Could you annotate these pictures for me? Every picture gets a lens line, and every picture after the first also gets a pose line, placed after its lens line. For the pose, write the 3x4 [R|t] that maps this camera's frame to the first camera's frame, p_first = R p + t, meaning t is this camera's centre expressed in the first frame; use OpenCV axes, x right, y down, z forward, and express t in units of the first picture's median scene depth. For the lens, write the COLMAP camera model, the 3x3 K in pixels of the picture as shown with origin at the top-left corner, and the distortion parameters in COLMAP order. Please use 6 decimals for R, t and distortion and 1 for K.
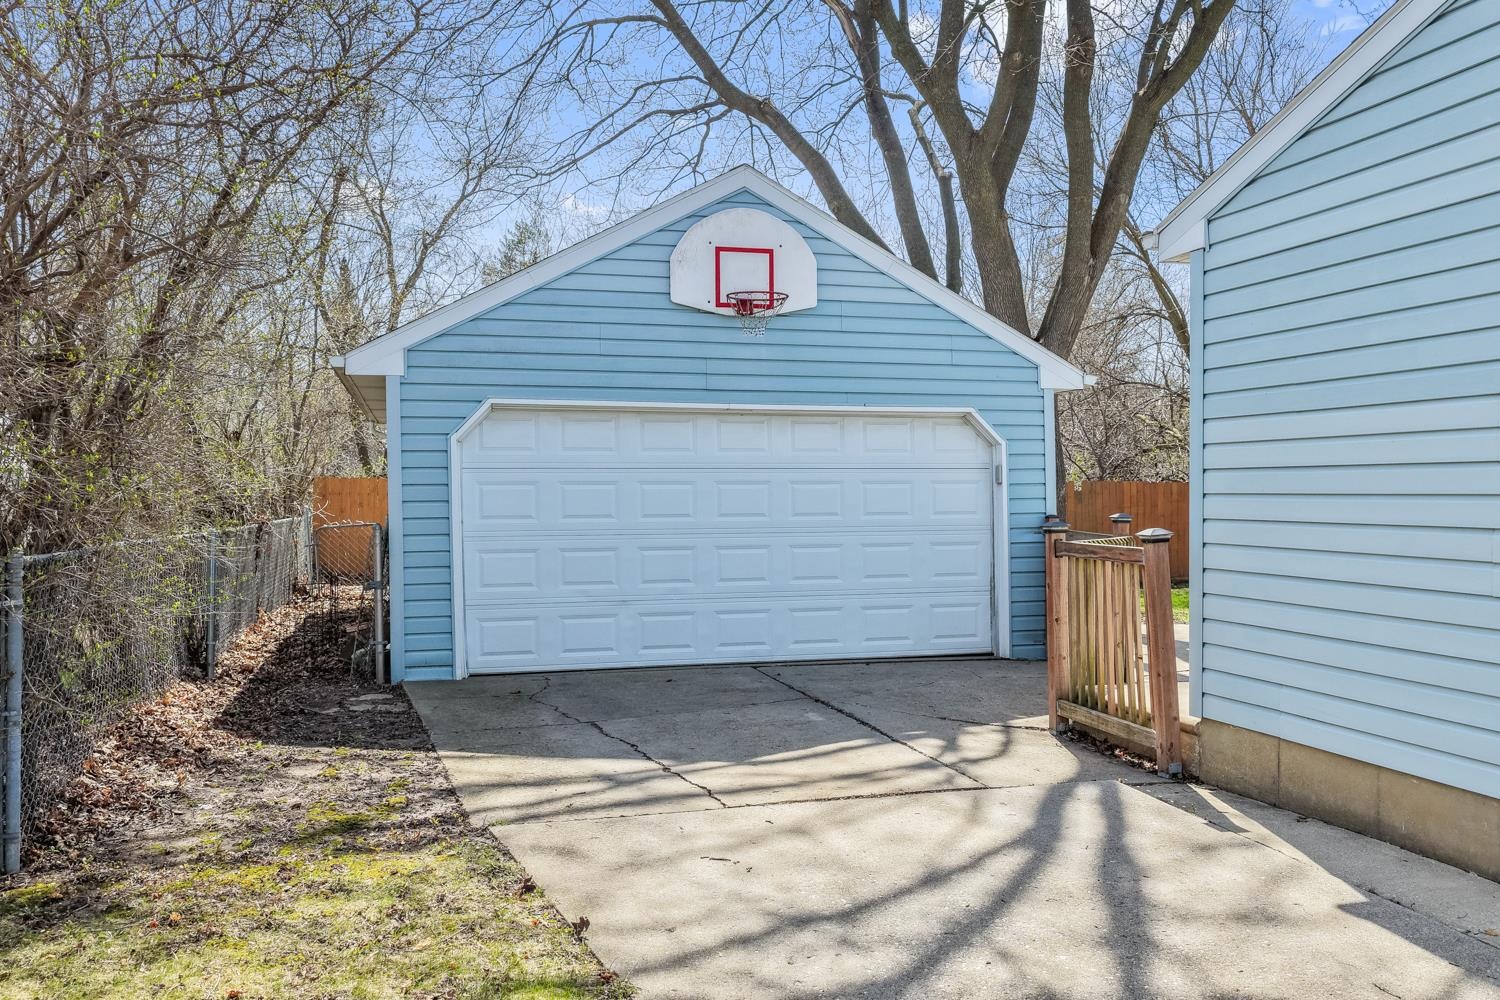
lens RADIAL K [[1242.1, 0, 748.4], [0, 1242.1, 493.0], [0, 0, 1]] dist [-0.001799, 0.007760]
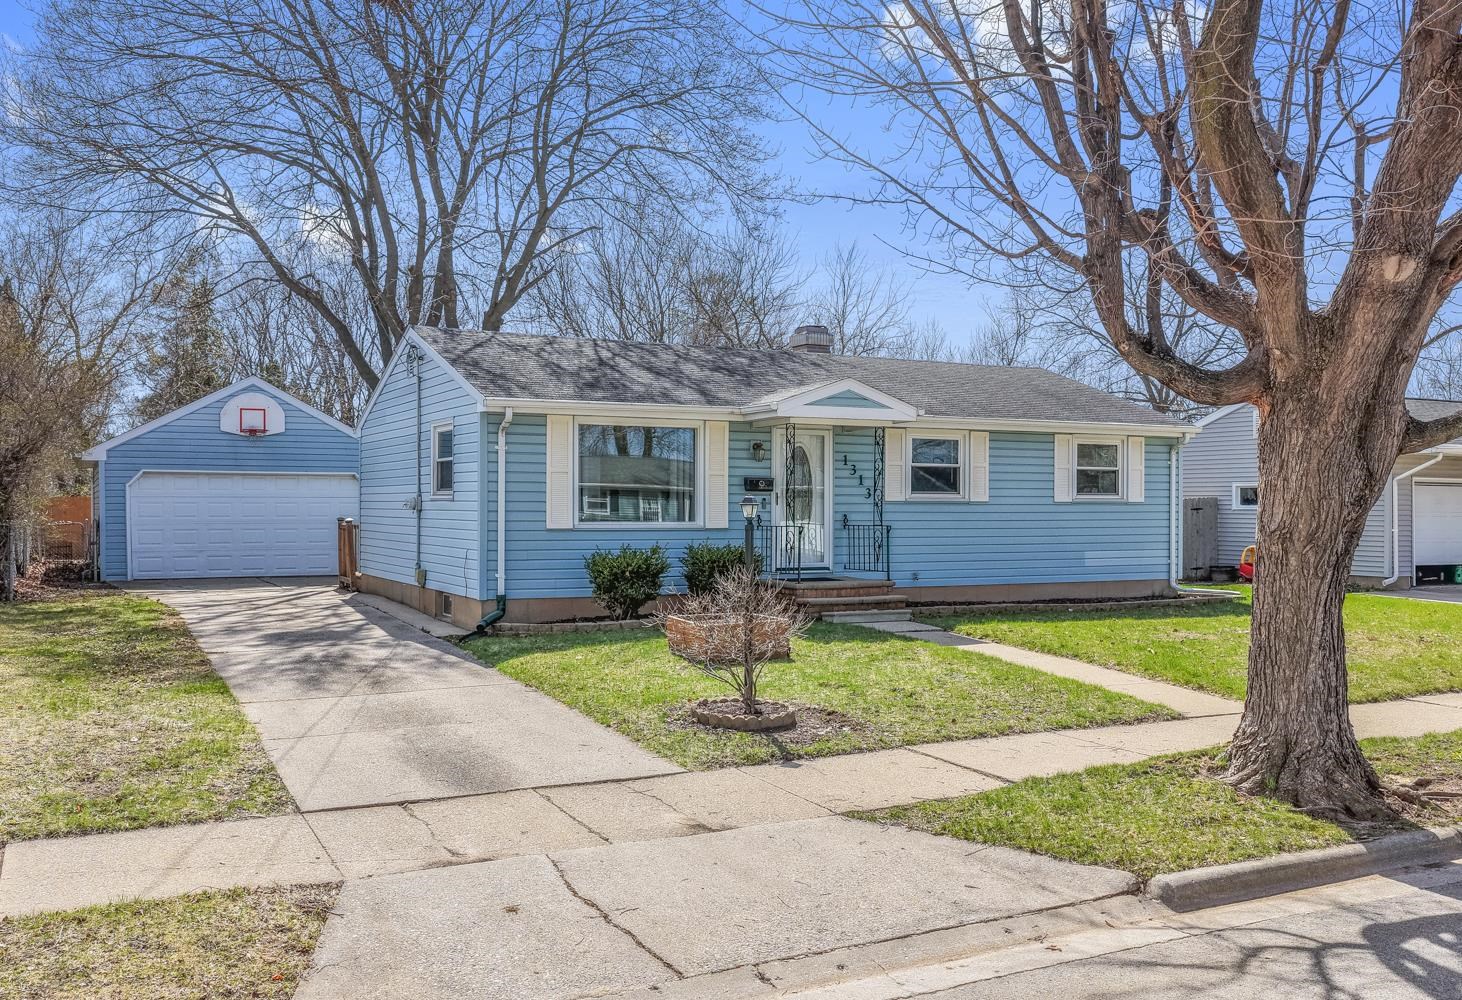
lens RADIAL K [[1323.3, 0, 731.0], [0, 1323.3, 500.0], [0, 0, 1]] dist [-0.004070, 0.003077]
pose [[0.979799, 0.005054, 0.199919, 0.409181], [-0.004349, 0.999983, -0.003961, -0.008038], [-0.199935, 0.003012, 0.979804, -1.798006]]
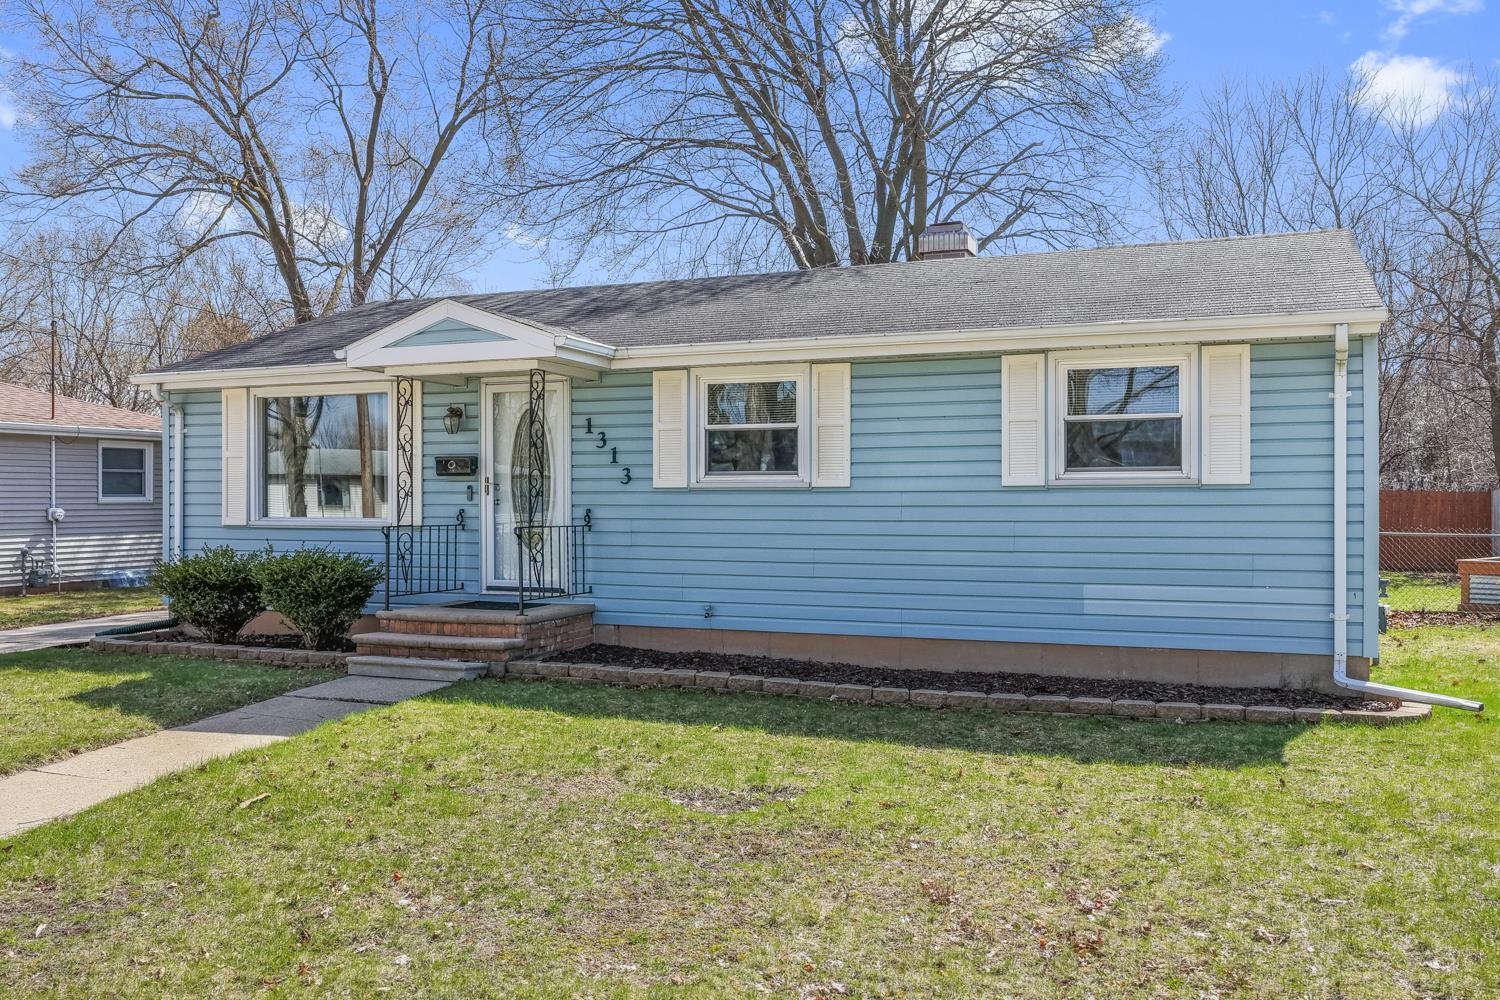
lens RADIAL K [[1242.1, 0, 748.4], [0, 1242.1, 493.0], [0, 0, 1]] dist [-0.001799, 0.007760]
pose [[0.782919, -0.000068, -0.622123, 1.840476], [0.004282, 0.999977, 0.005280, -0.016281], [0.622108, -0.006797, 0.782902, -0.751164]]
